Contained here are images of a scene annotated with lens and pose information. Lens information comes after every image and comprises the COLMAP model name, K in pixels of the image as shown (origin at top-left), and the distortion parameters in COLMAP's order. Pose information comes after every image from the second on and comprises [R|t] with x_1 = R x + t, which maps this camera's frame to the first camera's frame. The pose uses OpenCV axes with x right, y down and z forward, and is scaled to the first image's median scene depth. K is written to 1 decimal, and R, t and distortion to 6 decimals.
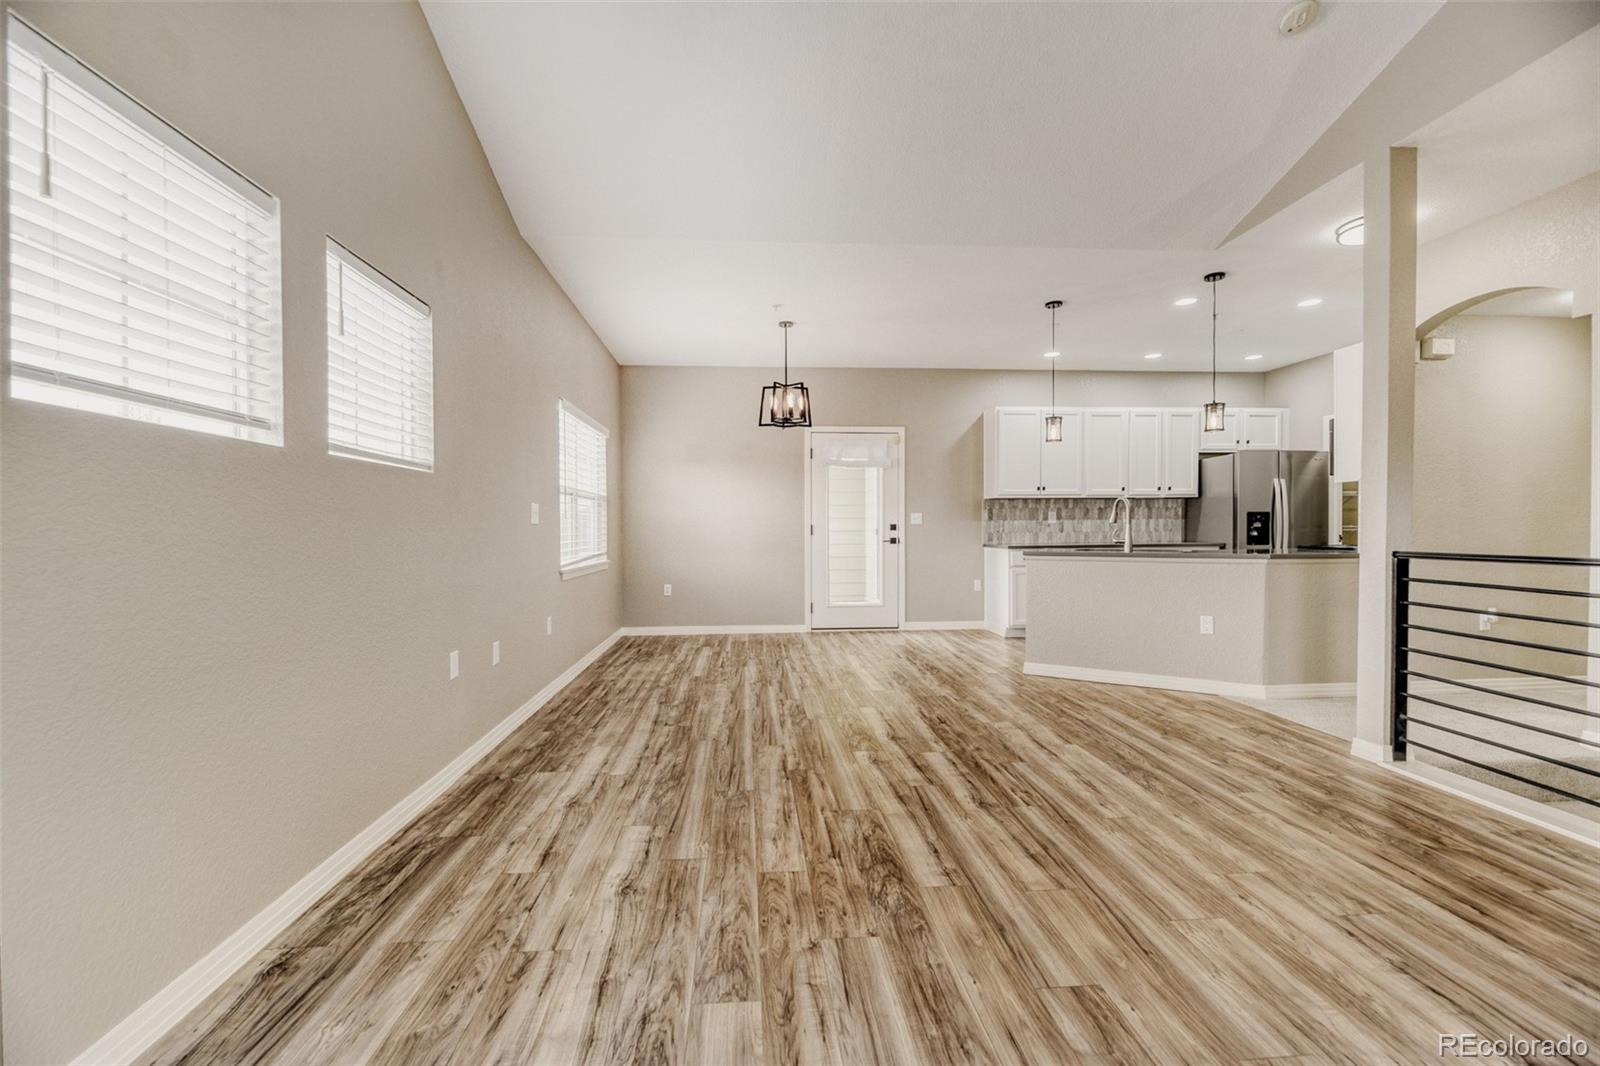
lens RADIAL K [[658.1, 0, 789.5], [0, 658.1, 540.6], [0, 0, 1]] dist [0.000275, -0.003992]
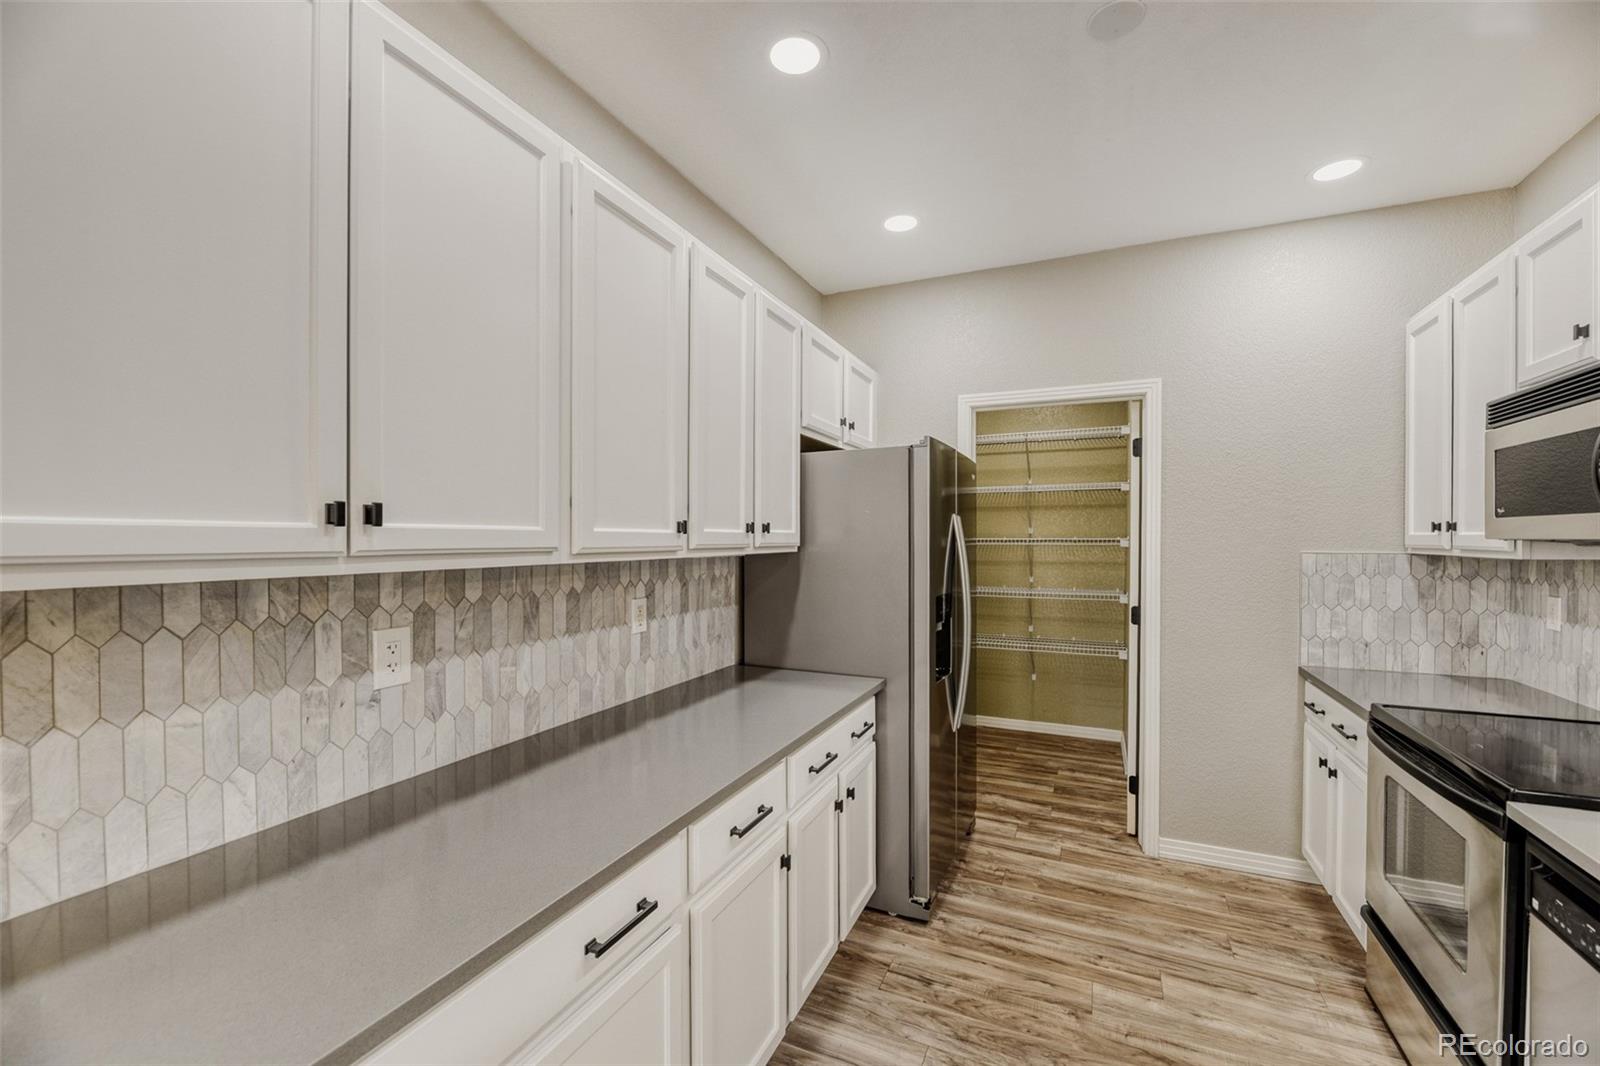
lens RADIAL K [[654.9, 0, 801.2], [0, 654.9, 546.9], [0, 0, 1]] dist [0.000183, -0.003893]
pose [[0.477112, -0.005925, 0.878823, 0.602505], [0.012275, 0.999925, 0.000078, -0.142020], [-0.878757, 0.010750, 0.477148, 1.685889]]
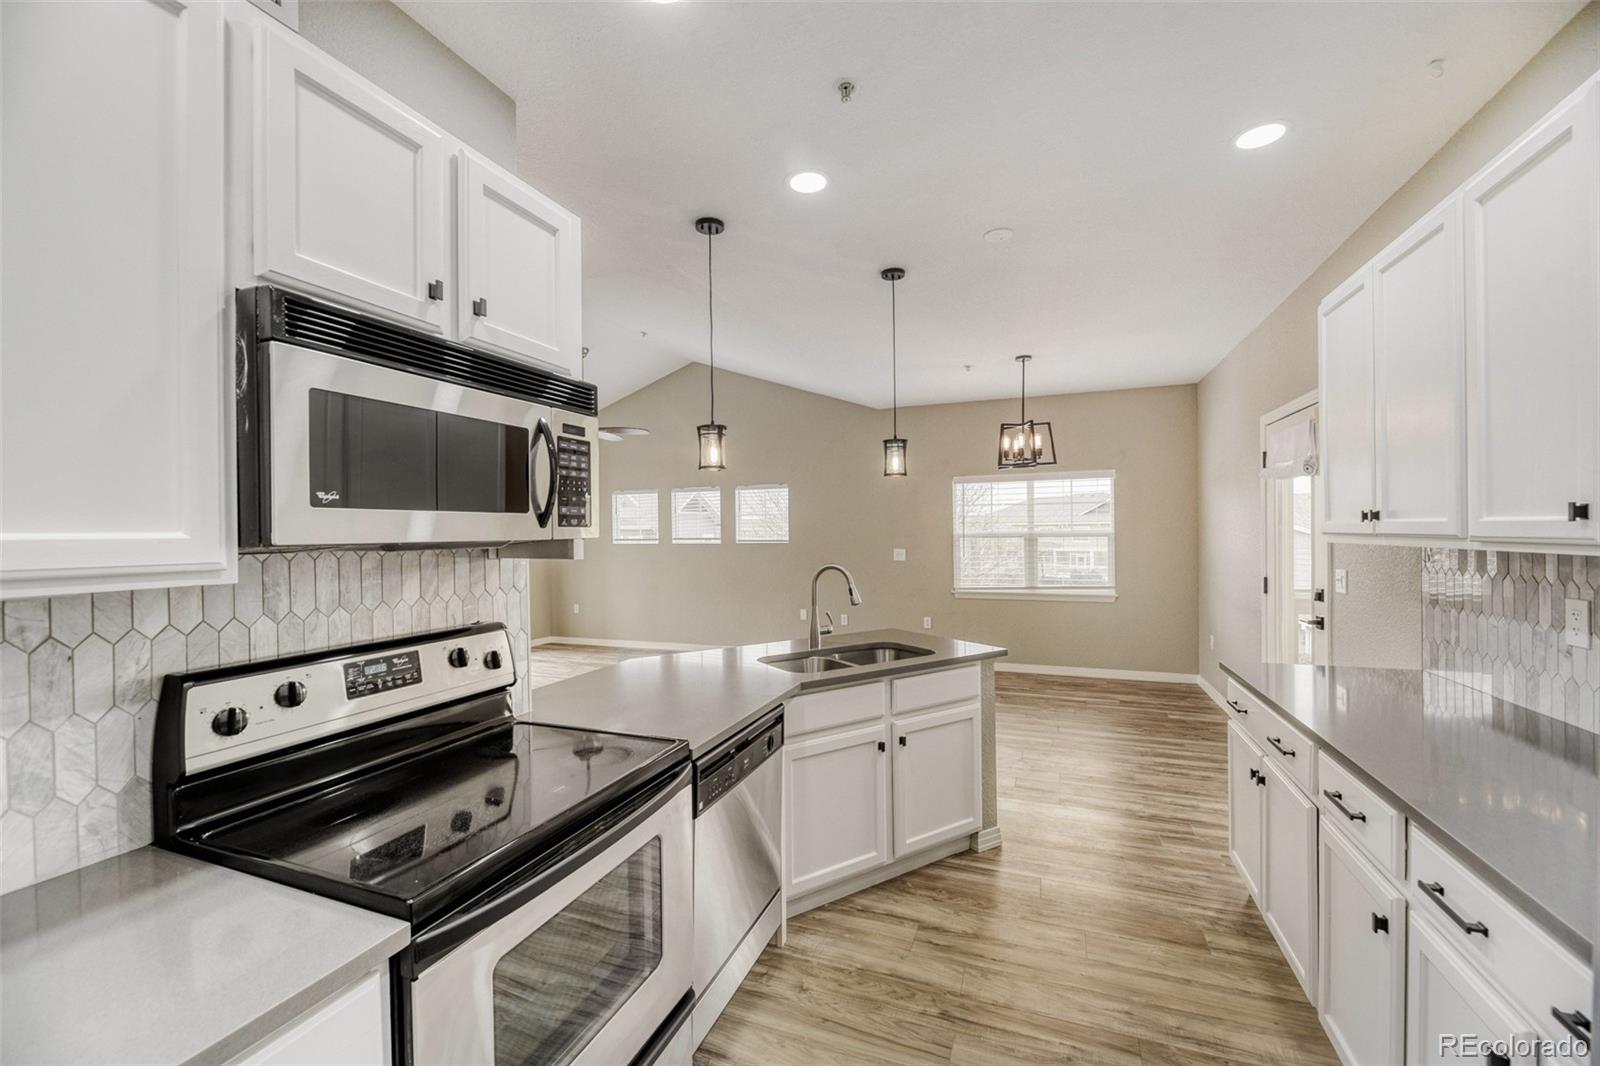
lens RADIAL K [[647.0, 0, 800.0], [0, 647.0, 533.0], [0, 0, 1]] dist [-0.001308, -0.000263]
pose [[-0.422248, 0.014635, -0.906362, 1.561173], [-0.001326, 0.999859, 0.016763, -0.152803], [0.906479, 0.008280, -0.422169, 1.777353]]
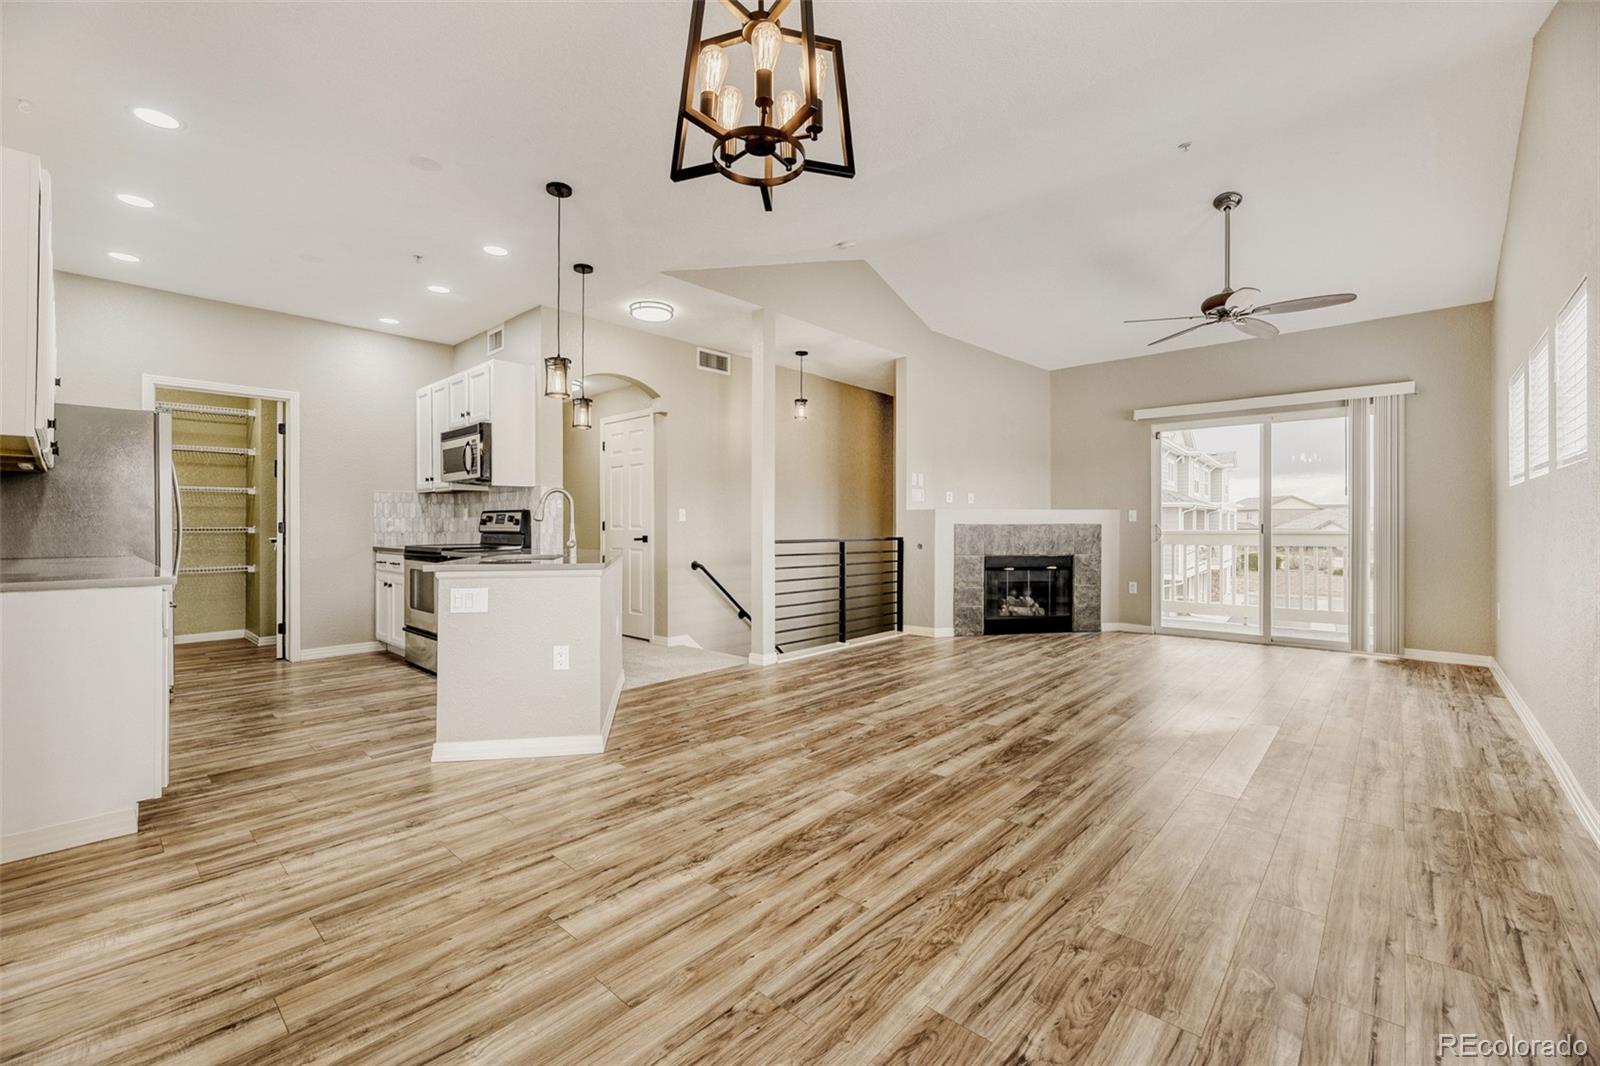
lens RADIAL K [[661.6, 0, 797.8], [0, 661.6, 522.6], [0, 0, 1]] dist [0.002617, -0.004692]
pose [[-0.691746, 0.011541, 0.722049, -0.360002], [0.020583, 0.999781, 0.003739, -0.031128], [-0.721848, 0.017449, -0.691832, 1.916898]]
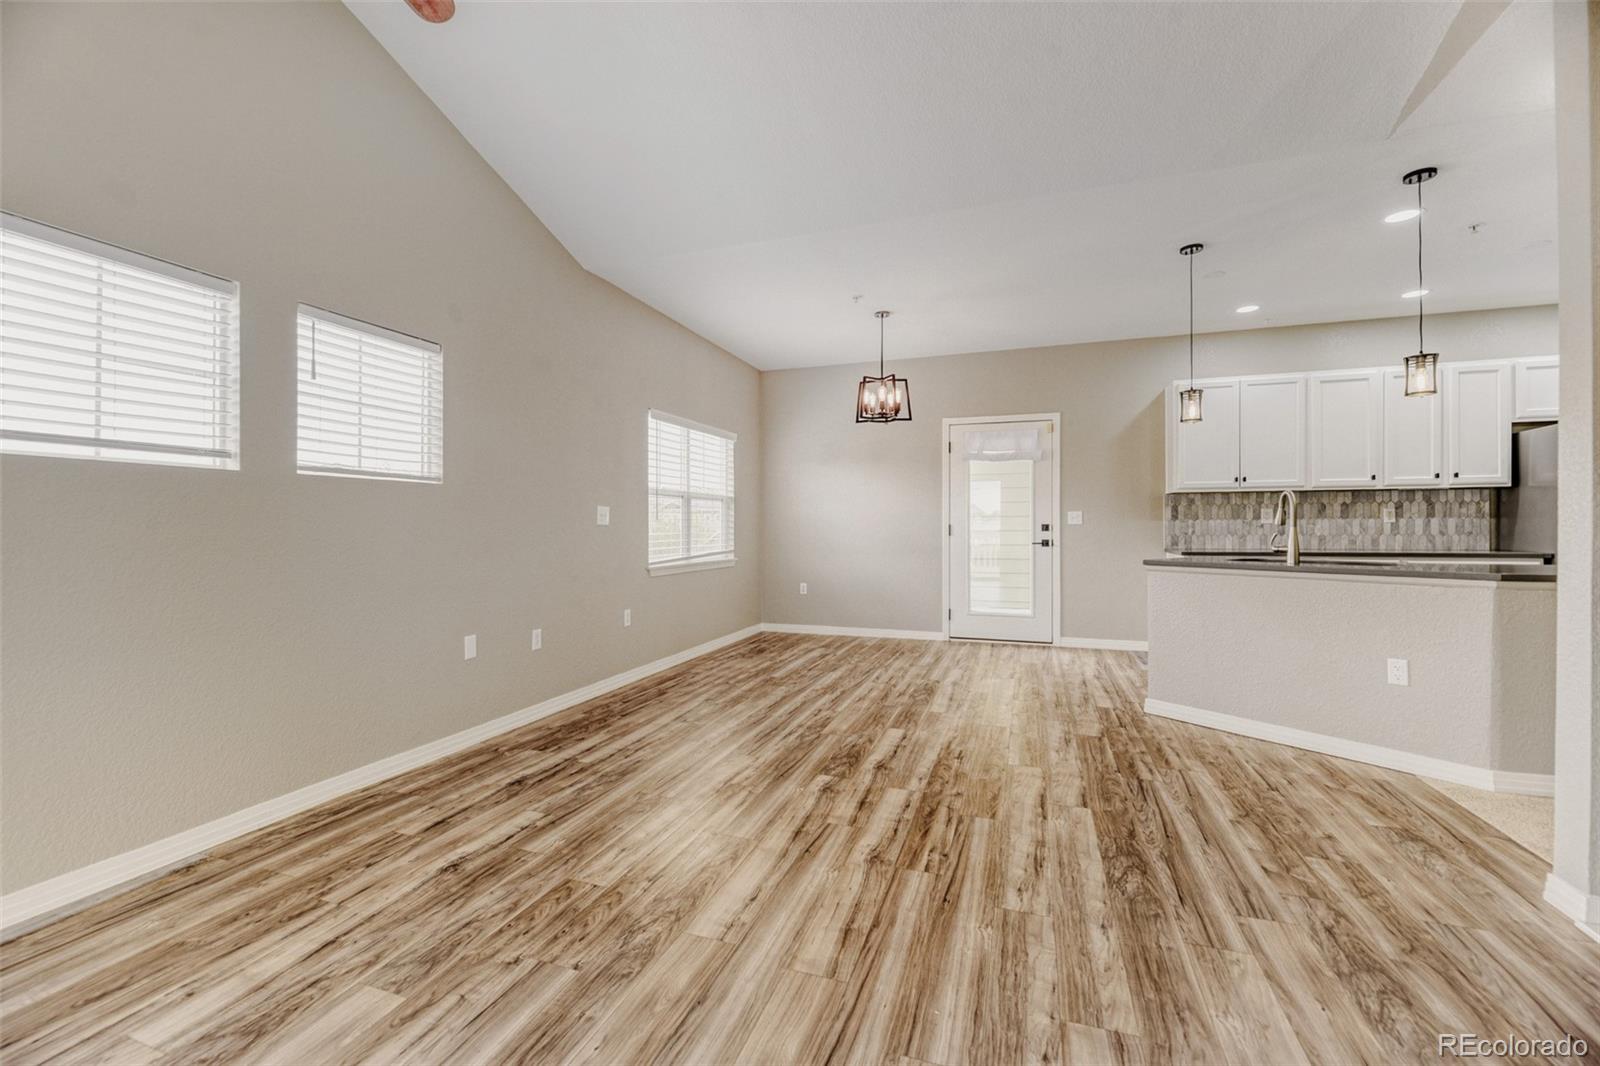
lens RADIAL K [[660.9, 0, 793.8], [0, 660.9, 525.3], [0, 0, 1]] dist [0.000682, -0.003921]
pose [[0.917955, 0.003762, -0.396666, 0.413215], [-0.010716, 0.999825, -0.015317, -0.013021], [0.396539, 0.018311, 0.917835, 0.126733]]
